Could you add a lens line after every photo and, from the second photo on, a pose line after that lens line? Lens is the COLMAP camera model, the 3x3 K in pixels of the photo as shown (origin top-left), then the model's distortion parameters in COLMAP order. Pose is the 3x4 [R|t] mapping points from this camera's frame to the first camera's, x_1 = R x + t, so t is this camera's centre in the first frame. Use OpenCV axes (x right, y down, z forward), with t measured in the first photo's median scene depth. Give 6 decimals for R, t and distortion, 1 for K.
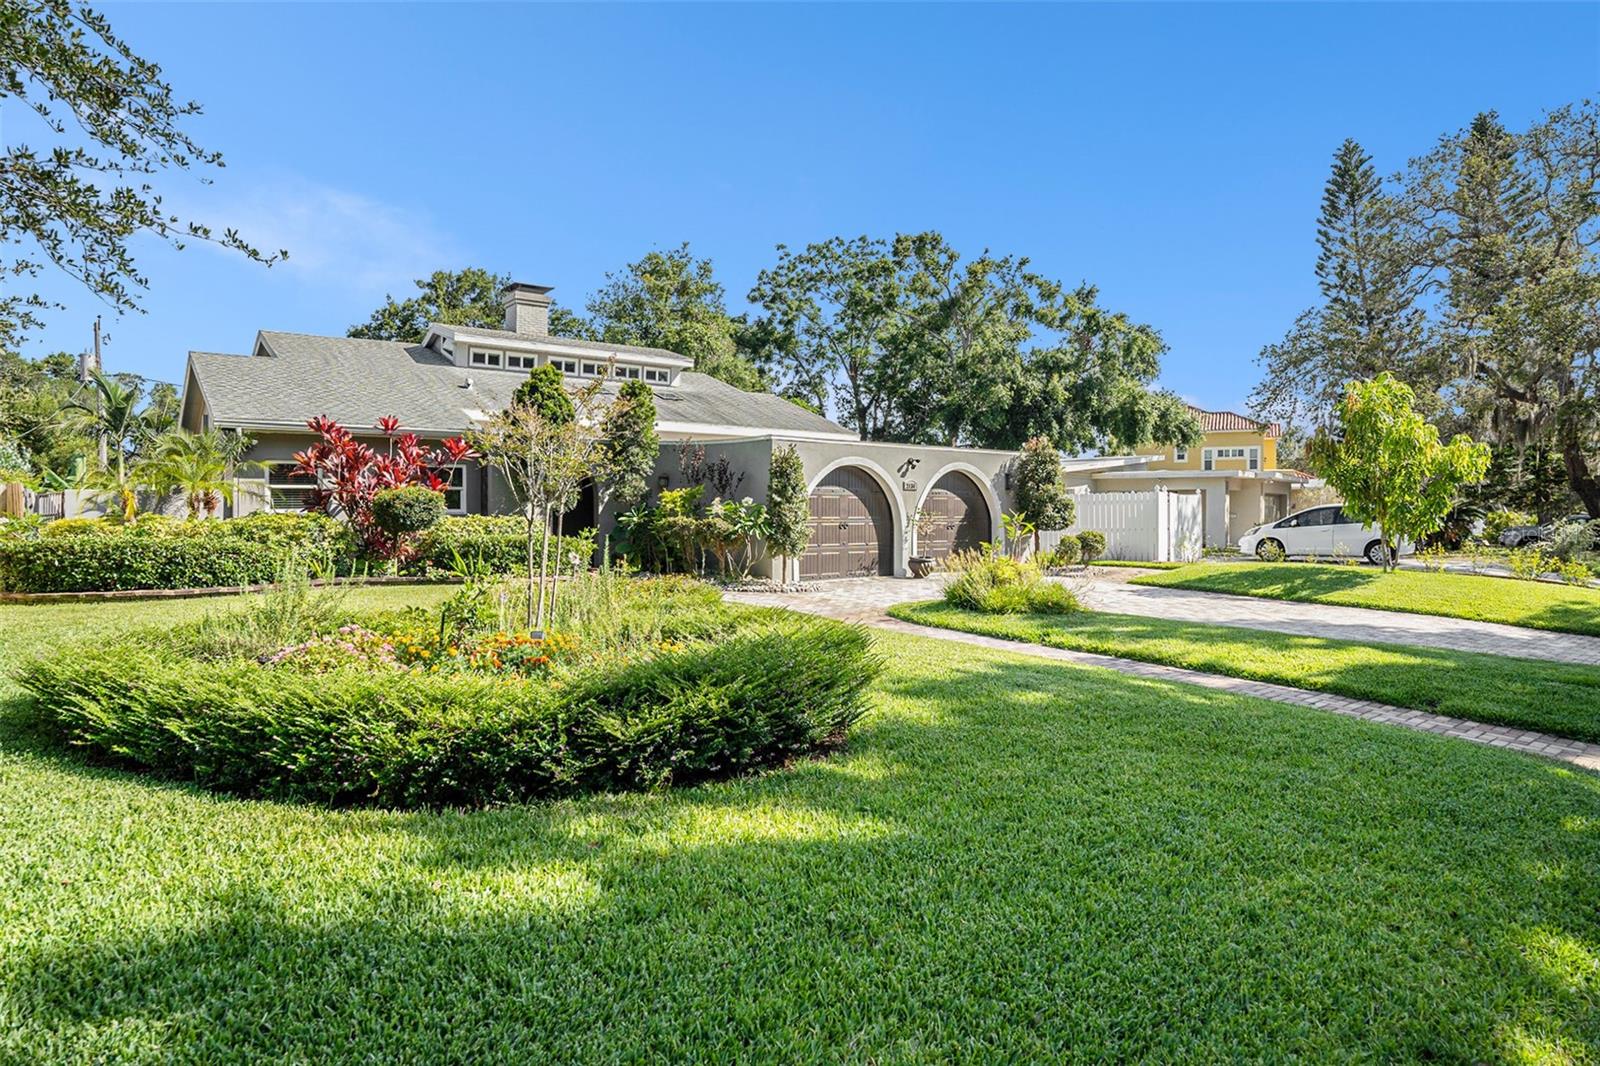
lens RADIAL K [[975.6, 0, 794.5], [0, 975.6, 512.2], [0, 0, 1]] dist [-0.002247, -0.000330]
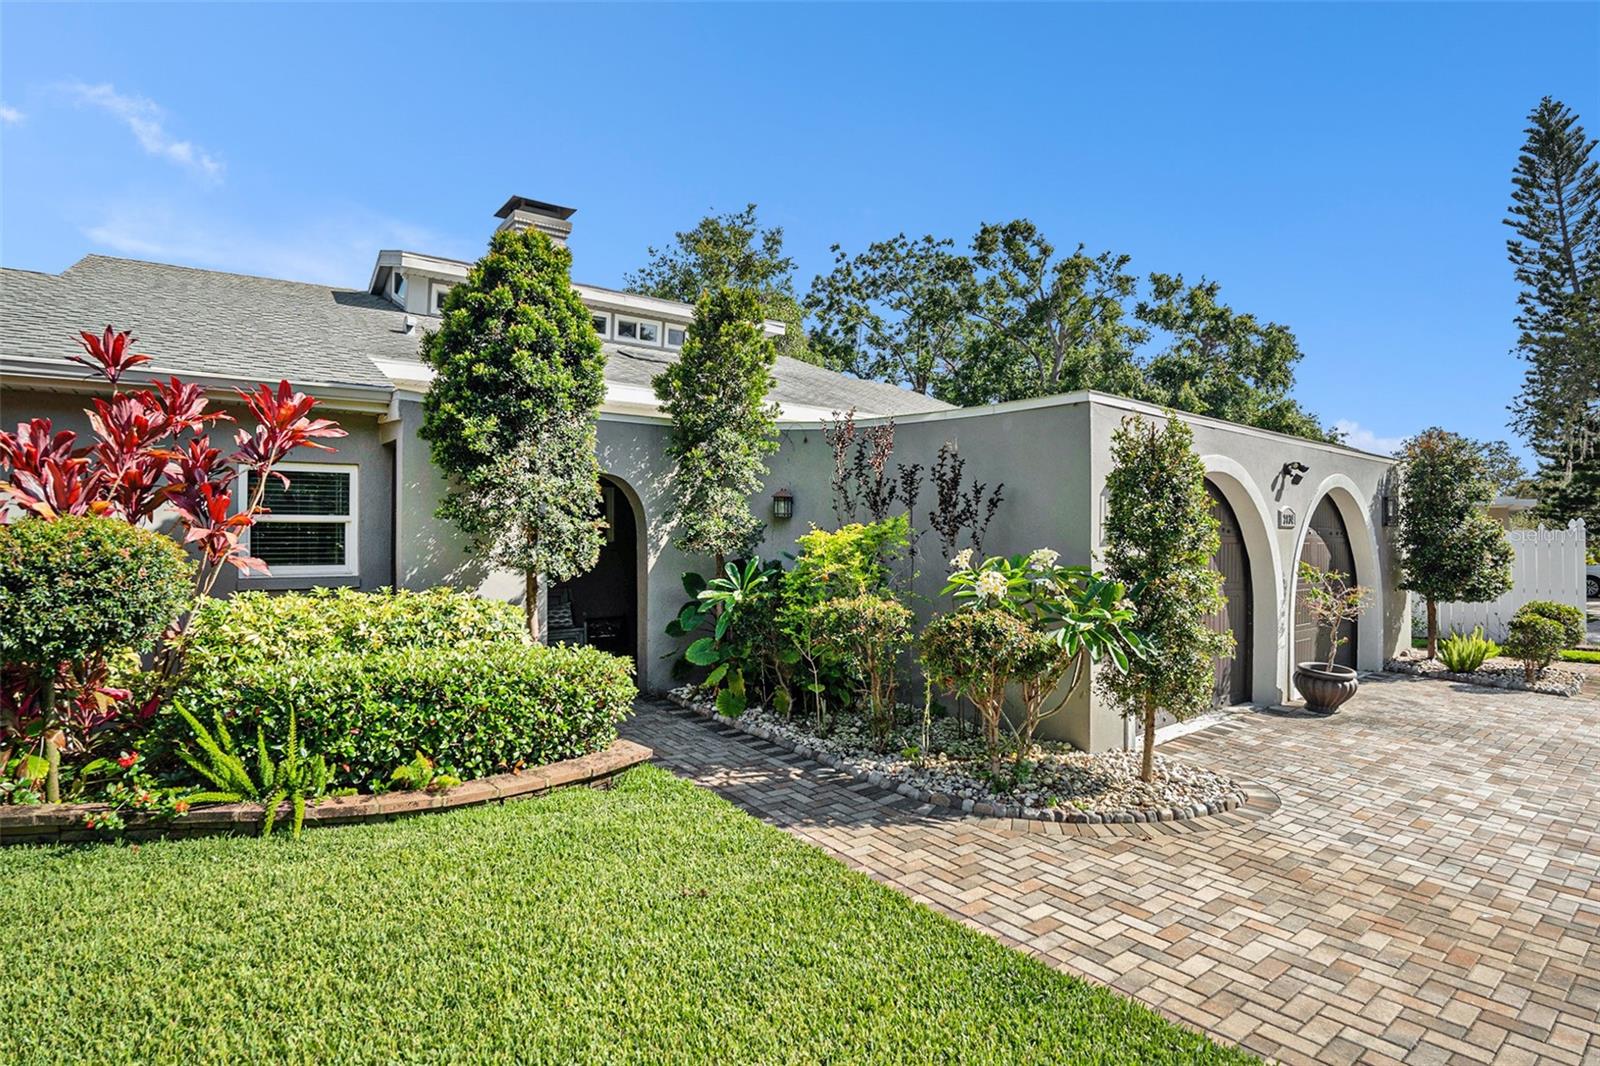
lens RADIAL K [[803.6, 0, 800.0], [0, 803.6, 533.0], [0, 0, 1]] dist [-0.068439, 0.057598]
pose [[0.999951, 0.005745, 0.008082, -0.069455], [-0.005753, 0.999983, 0.000987, -0.010014], [-0.008076, -0.001033, 0.999967, 0.326164]]
